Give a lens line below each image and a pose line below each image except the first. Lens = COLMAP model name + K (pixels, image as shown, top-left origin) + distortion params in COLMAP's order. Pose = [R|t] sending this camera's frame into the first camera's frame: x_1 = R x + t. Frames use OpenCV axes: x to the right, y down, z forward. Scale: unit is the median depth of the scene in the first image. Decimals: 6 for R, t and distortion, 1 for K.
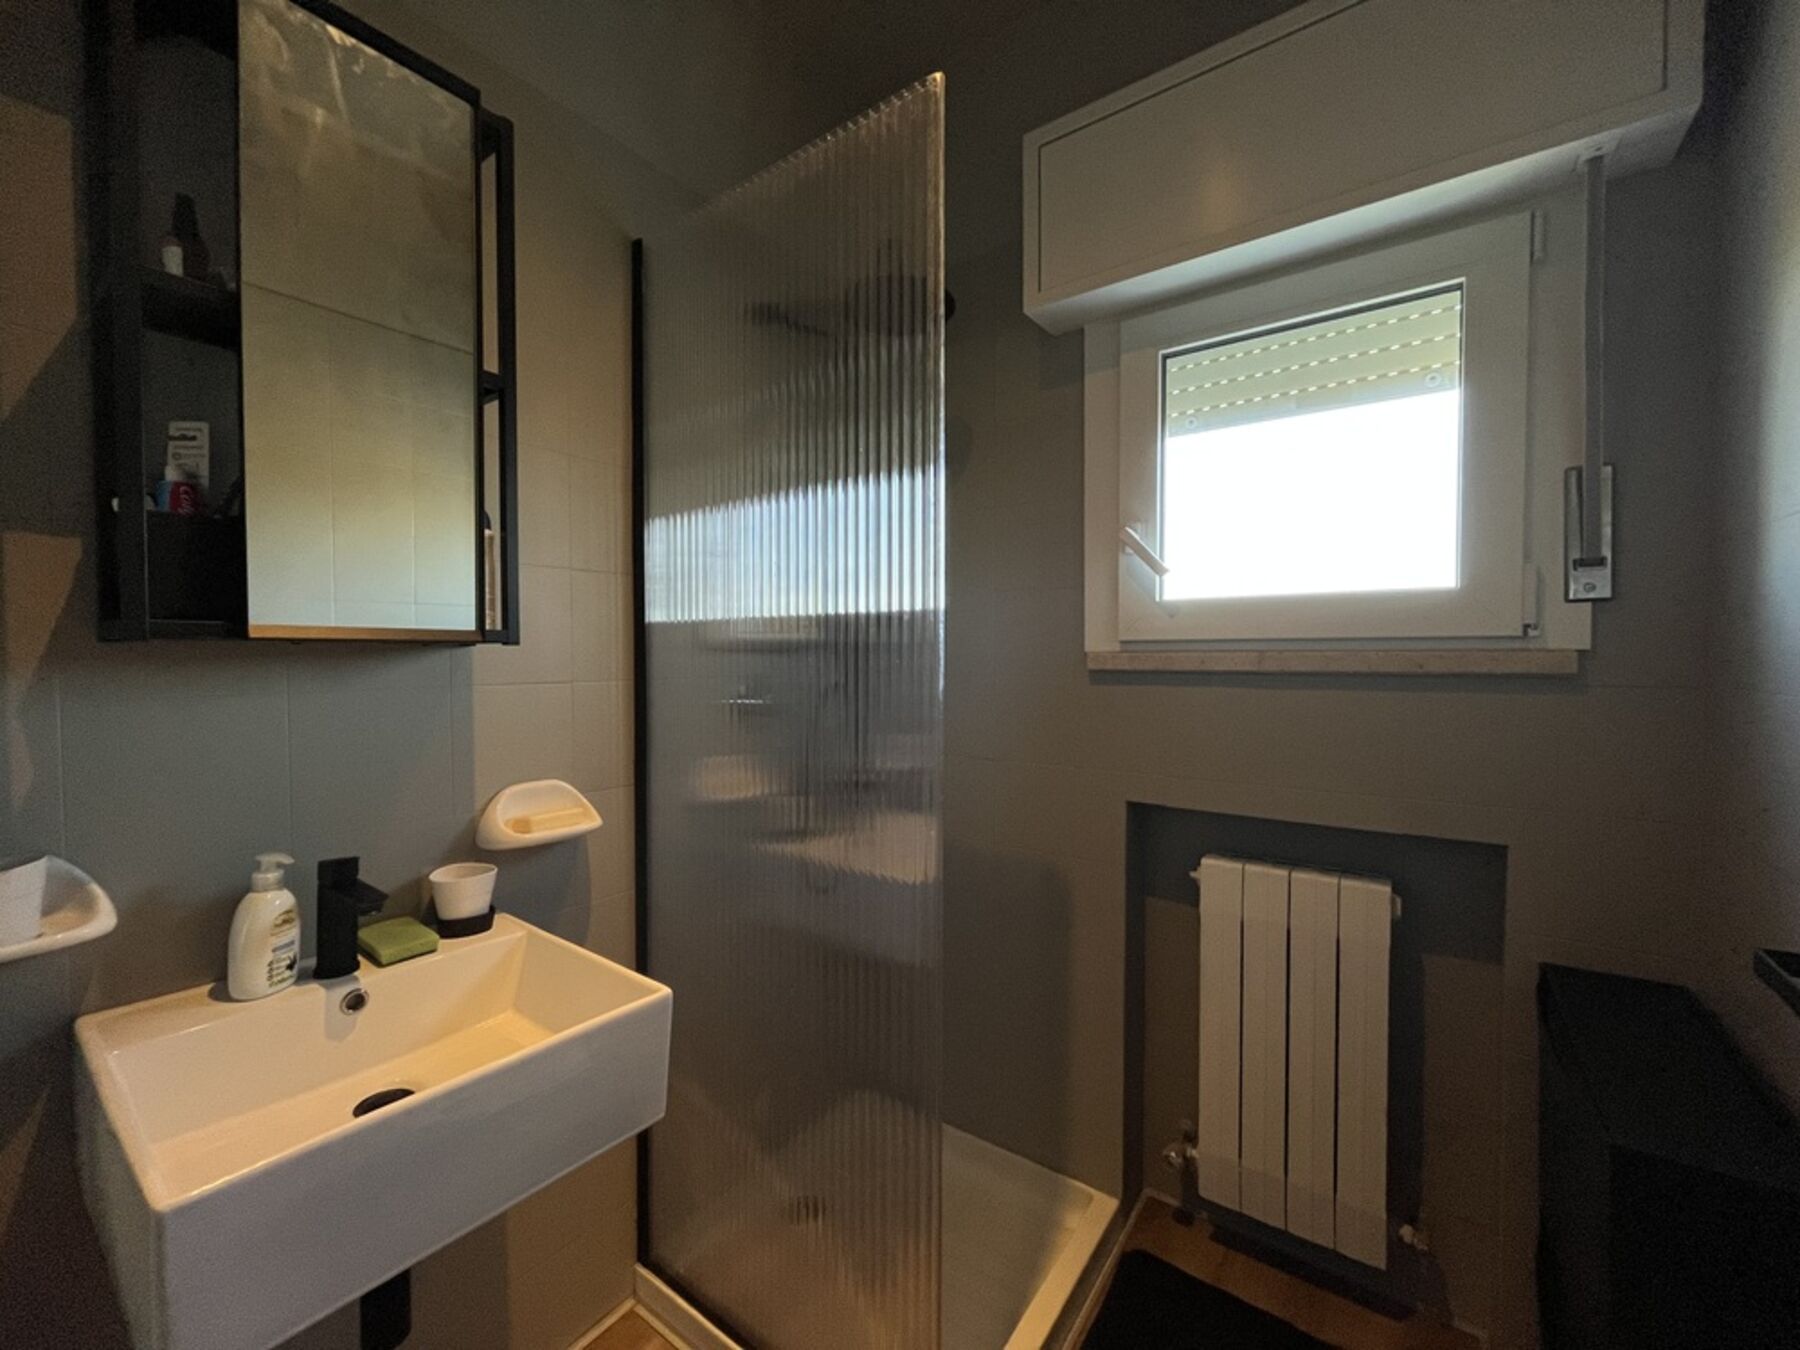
lens RADIAL K [[724.3, 0, 896.9], [0, 724.3, 669.4], [0, 0, 1]] dist [-0.001444, -0.000203]
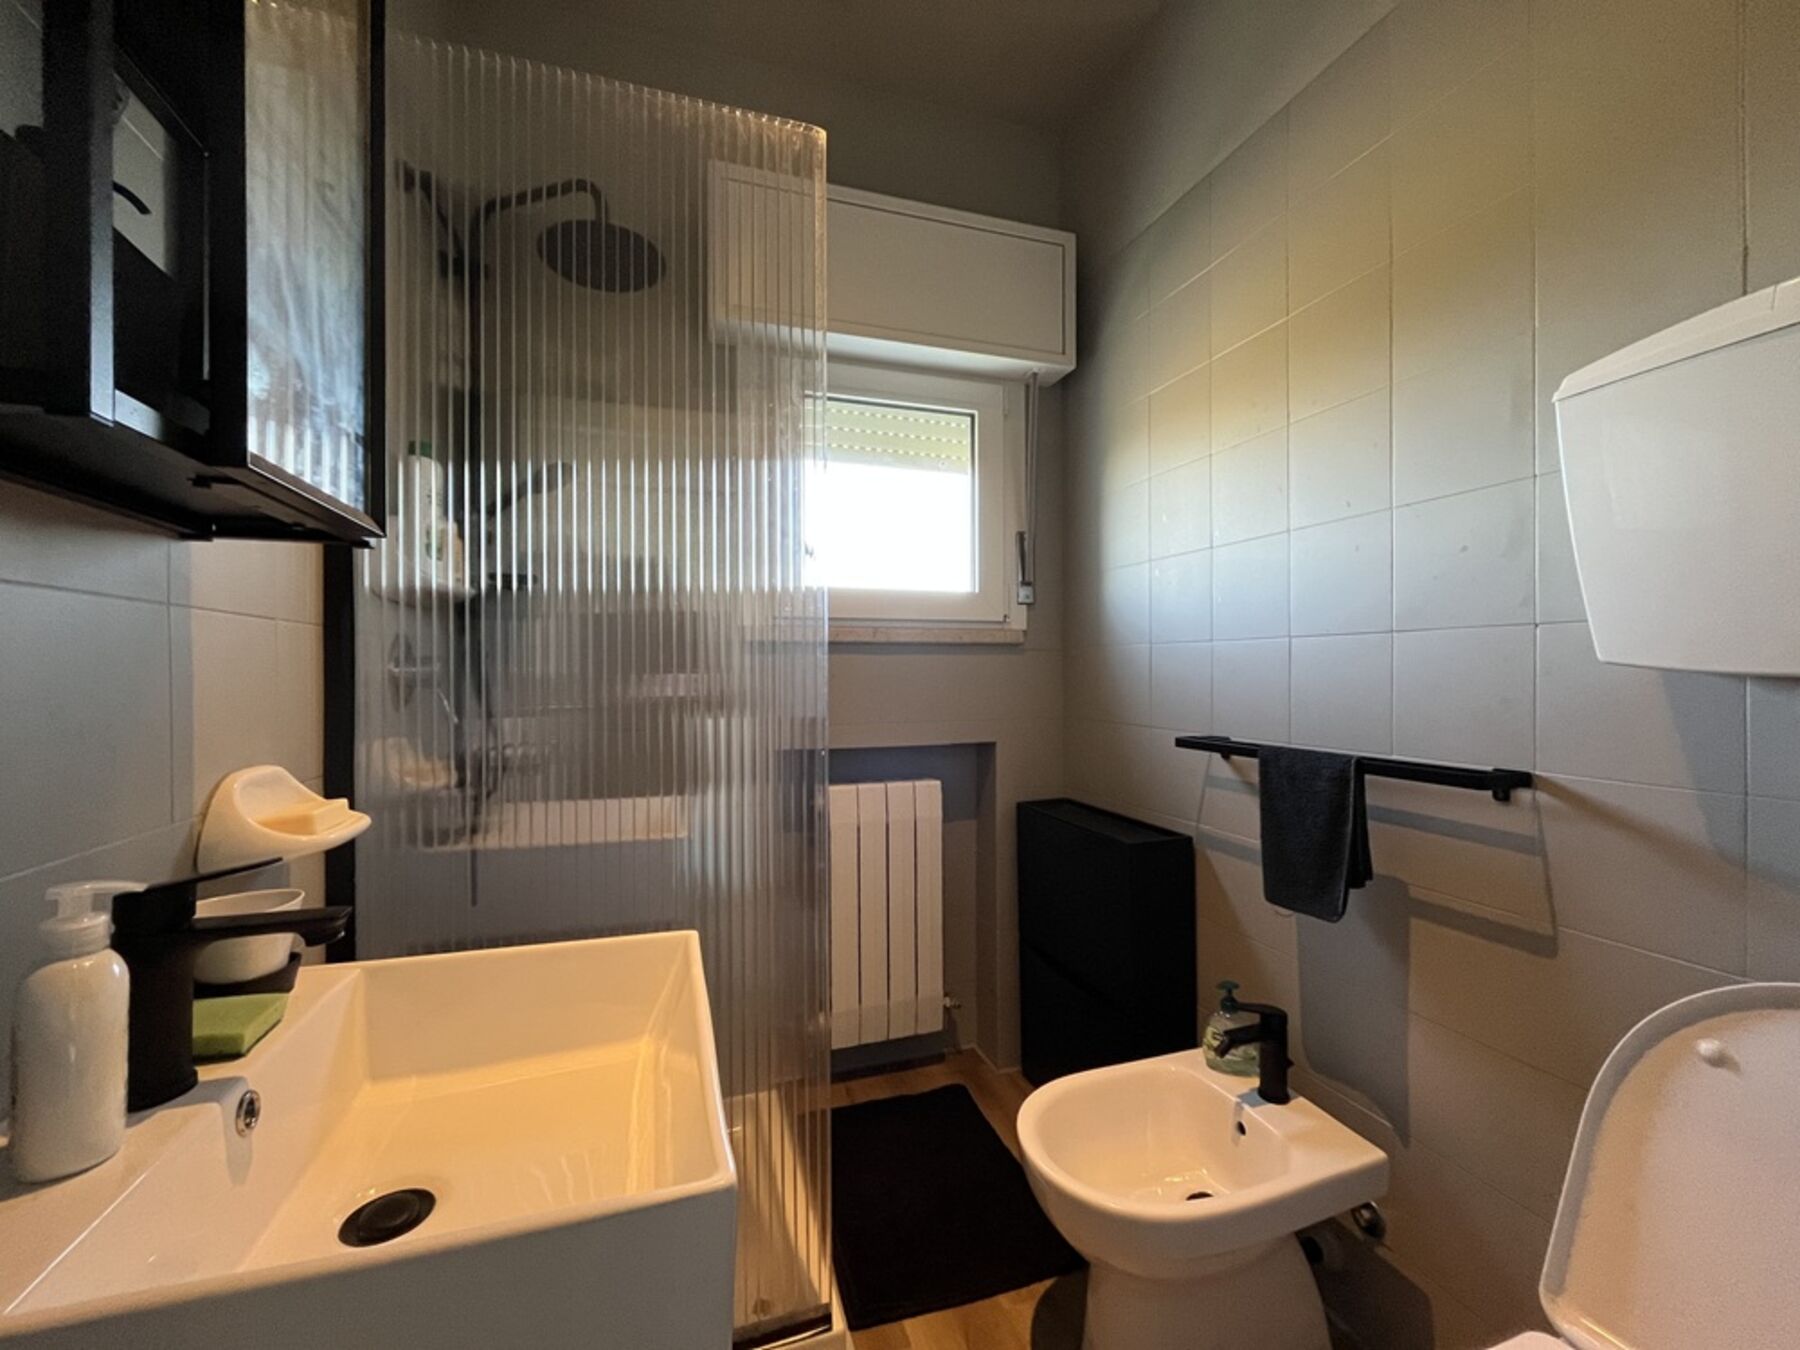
lens RADIAL K [[724.3, 0, 897.5], [0, 724.3, 673.8], [0, 0, 1]] dist [-0.001444, -0.000203]
pose [[0.580545, -0.001412, 0.814227, -0.664870], [0.022738, 0.999637, -0.014479, 0.092496], [-0.813911, 0.026919, 0.580366, 0.162353]]
